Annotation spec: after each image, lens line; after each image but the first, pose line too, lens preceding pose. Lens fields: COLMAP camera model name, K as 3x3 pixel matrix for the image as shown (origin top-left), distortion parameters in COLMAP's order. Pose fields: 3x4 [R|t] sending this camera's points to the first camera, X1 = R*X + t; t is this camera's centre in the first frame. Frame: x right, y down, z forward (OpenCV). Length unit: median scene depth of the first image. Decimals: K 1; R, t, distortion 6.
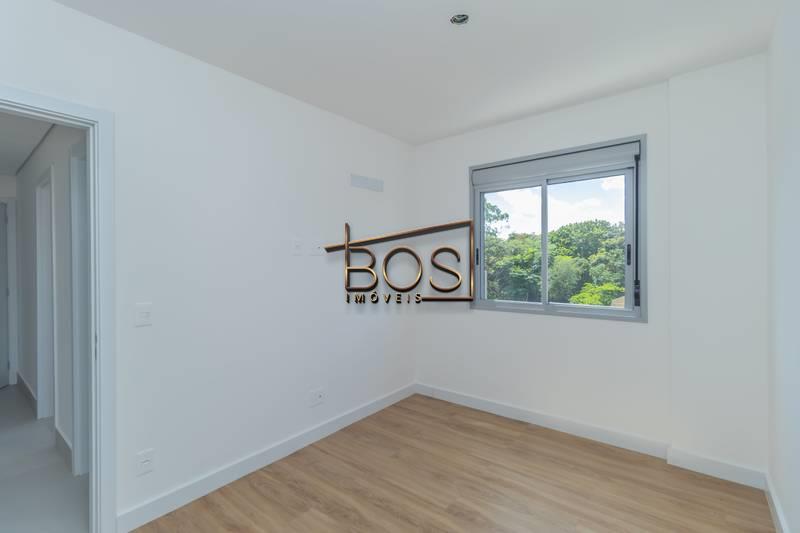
lens RADIAL K [[384.5, 0, 400.0], [0, 384.5, 266.5], [0, 0, 1]] dist [-0.000319, -0.000551]
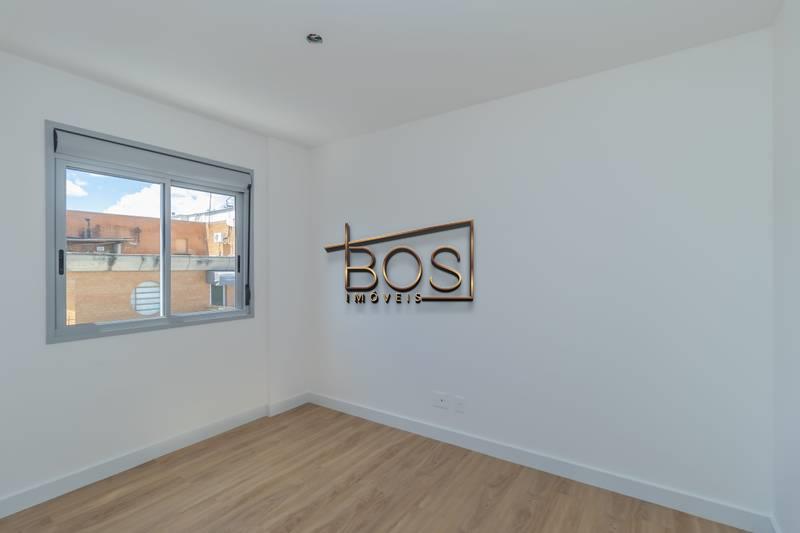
lens RADIAL K [[372.2, 0, 417.7], [0, 372.2, 268.1], [0, 0, 1]] dist [-0.002138, -0.000188]
pose [[-0.131437, 0.000477, 0.991324, -0.577538], [0.007280, 0.999973, 0.000484, -0.013488], [-0.991298, 0.007280, -0.131437, 0.545497]]
